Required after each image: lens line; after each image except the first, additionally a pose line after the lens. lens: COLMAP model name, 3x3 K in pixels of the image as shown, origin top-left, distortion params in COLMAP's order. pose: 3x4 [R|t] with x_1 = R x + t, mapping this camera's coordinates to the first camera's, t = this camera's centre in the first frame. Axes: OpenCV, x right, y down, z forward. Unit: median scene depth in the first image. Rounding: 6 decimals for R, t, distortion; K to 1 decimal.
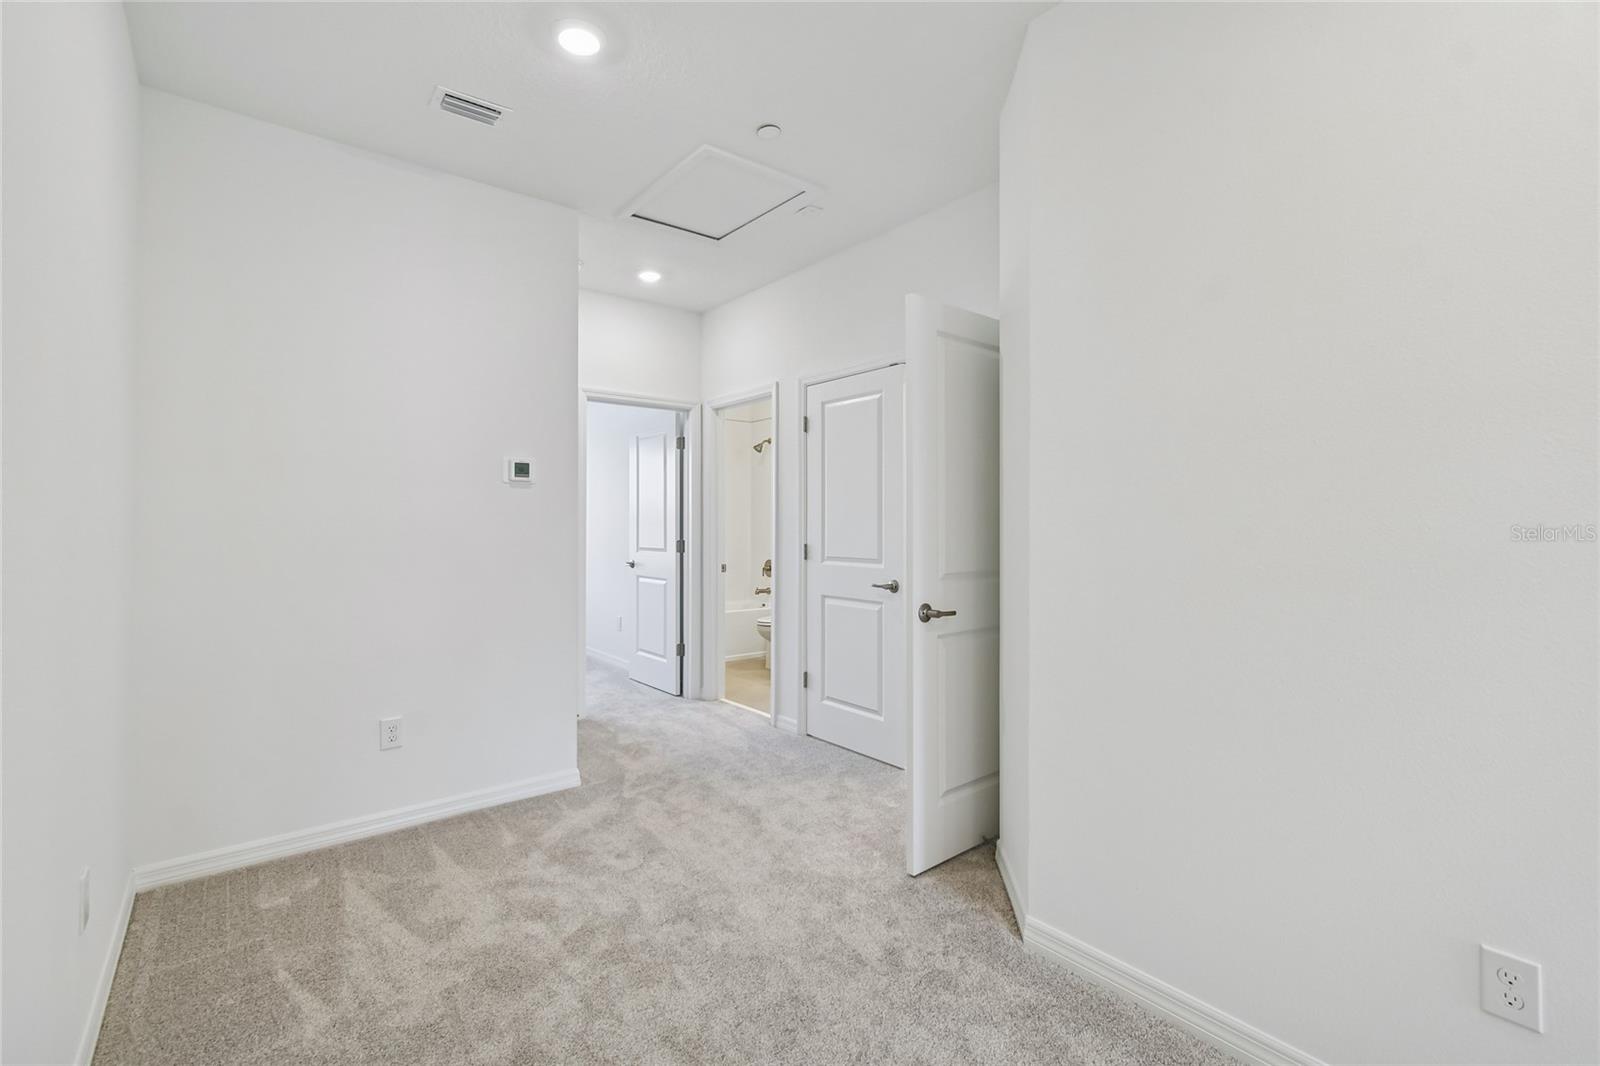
lens RADIAL K [[715.7, 0, 796.5], [0, 715.7, 518.1], [0, 0, 1]] dist [0.003855, -0.000422]
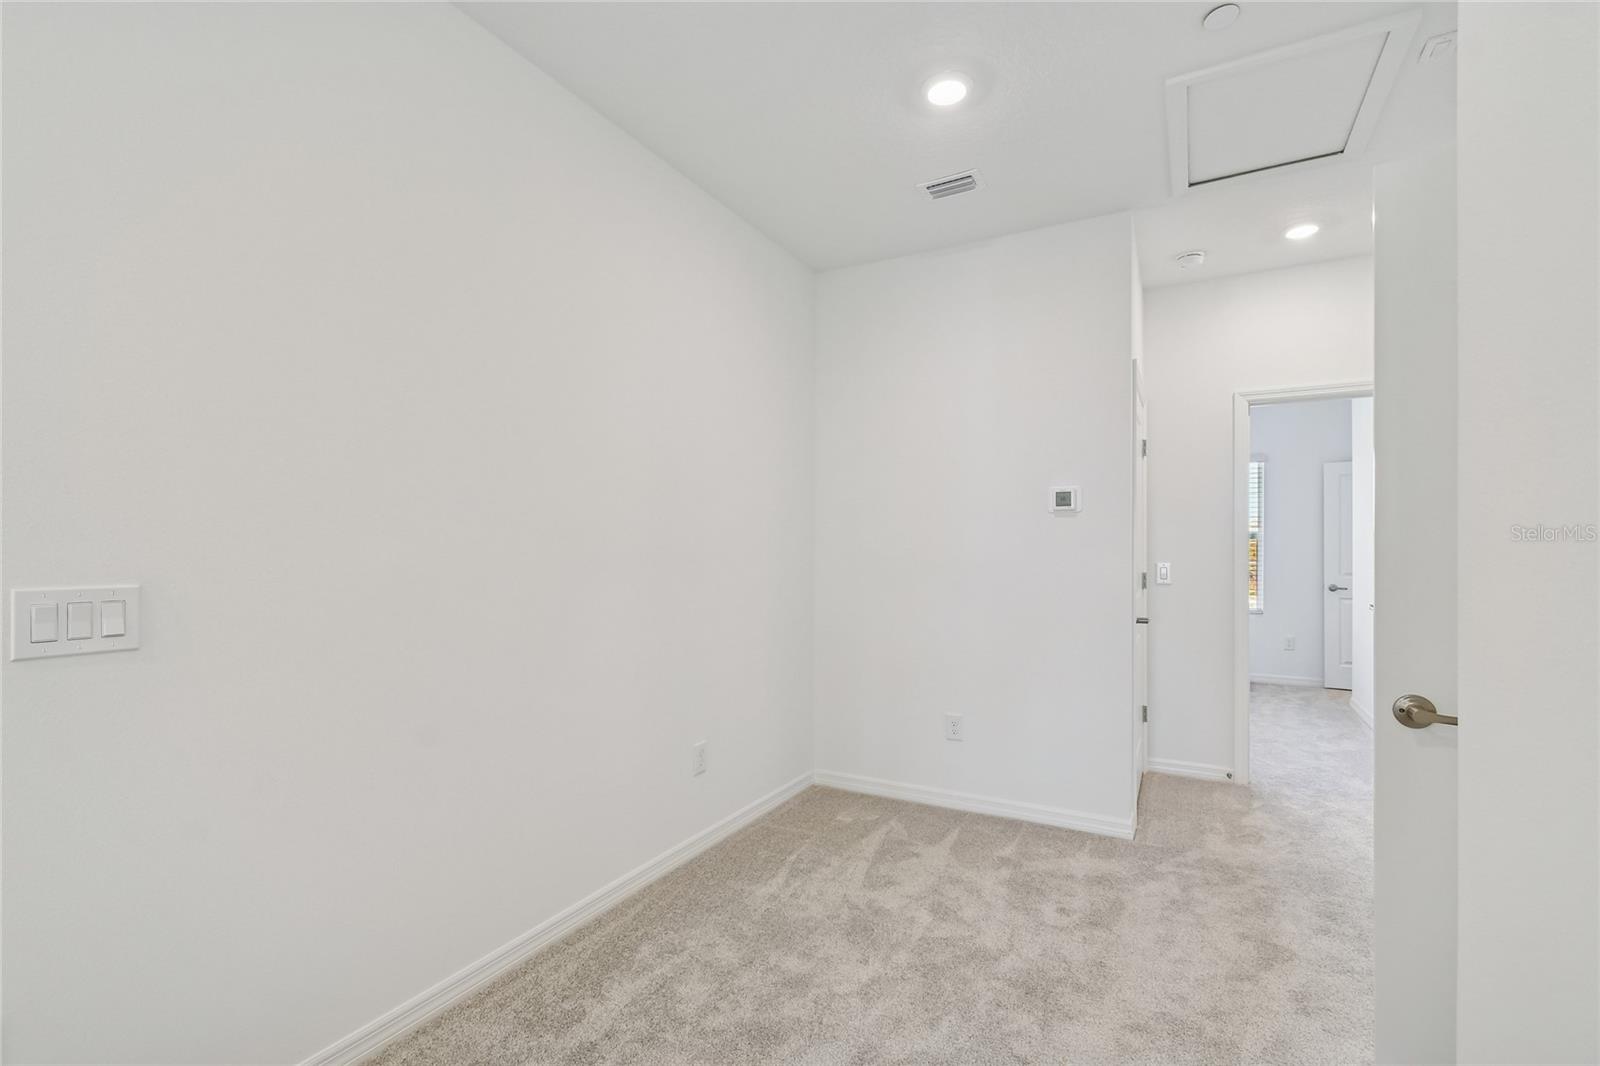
lens RADIAL K [[715.7, 0, 790.6], [0, 715.7, 546.5], [0, 0, 1]] dist [0.003855, -0.000422]
pose [[0.384764, -0.001884, -0.923013, 0.468578], [0.004325, 0.999991, -0.000238, -0.002601], [0.923005, -0.003901, 0.384769, 0.311170]]
